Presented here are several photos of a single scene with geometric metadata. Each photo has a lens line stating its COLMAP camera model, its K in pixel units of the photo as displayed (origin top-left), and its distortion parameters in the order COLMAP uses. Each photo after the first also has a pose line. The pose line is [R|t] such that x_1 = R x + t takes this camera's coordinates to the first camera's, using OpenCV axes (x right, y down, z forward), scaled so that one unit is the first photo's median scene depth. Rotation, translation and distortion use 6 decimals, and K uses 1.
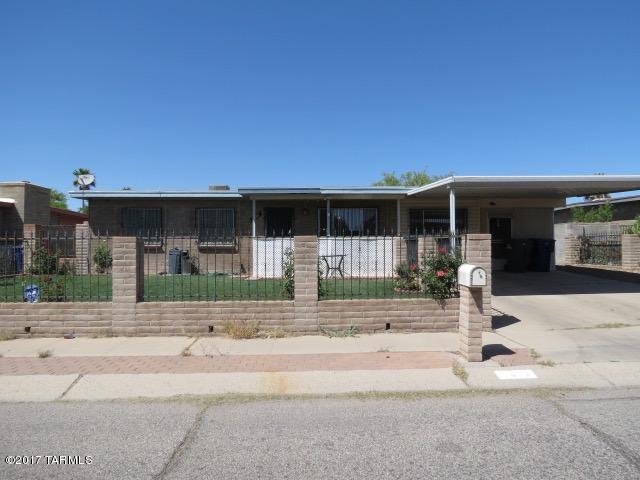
lens RADIAL K [[445.6, 0, 321.8], [0, 445.6, 240.3], [0, 0, 1]] dist [-0.042669, 0.011752]
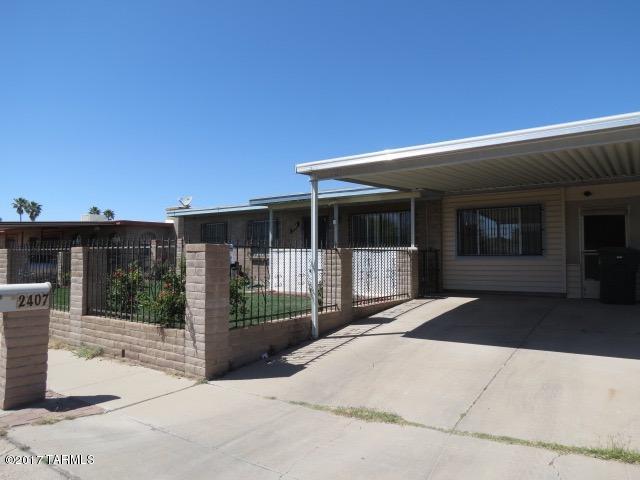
lens RADIAL K [[445.6, 0, 318.2], [0, 445.6, 239.7], [0, 0, 1]] dist [-0.042669, 0.011752]
pose [[0.789248, -0.018963, -0.613782, 0.499963], [0.002031, 0.999598, -0.028271, 0.000666], [0.614072, 0.021066, 0.788969, 0.289420]]
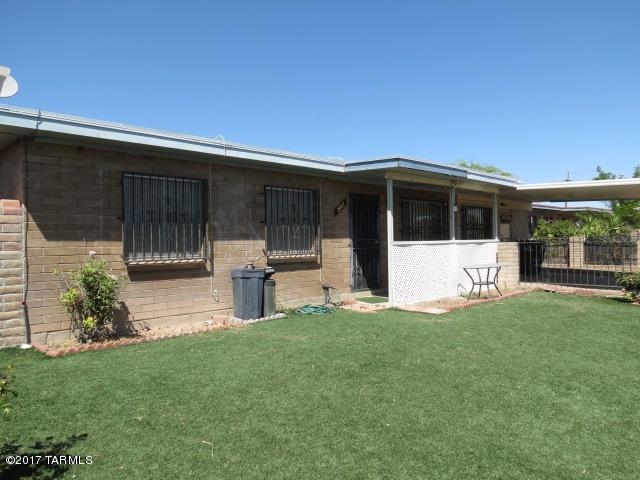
lens RADIAL K [[445.6, 0, 318.6], [0, 445.6, 237.4], [0, 0, 1]] dist [-0.042669, 0.011752]
pose [[0.754516, -0.001814, 0.656279, -0.596896], [0.004941, 0.999984, -0.002917, -0.010075], [-0.656263, 0.005444, 0.754513, 0.584990]]
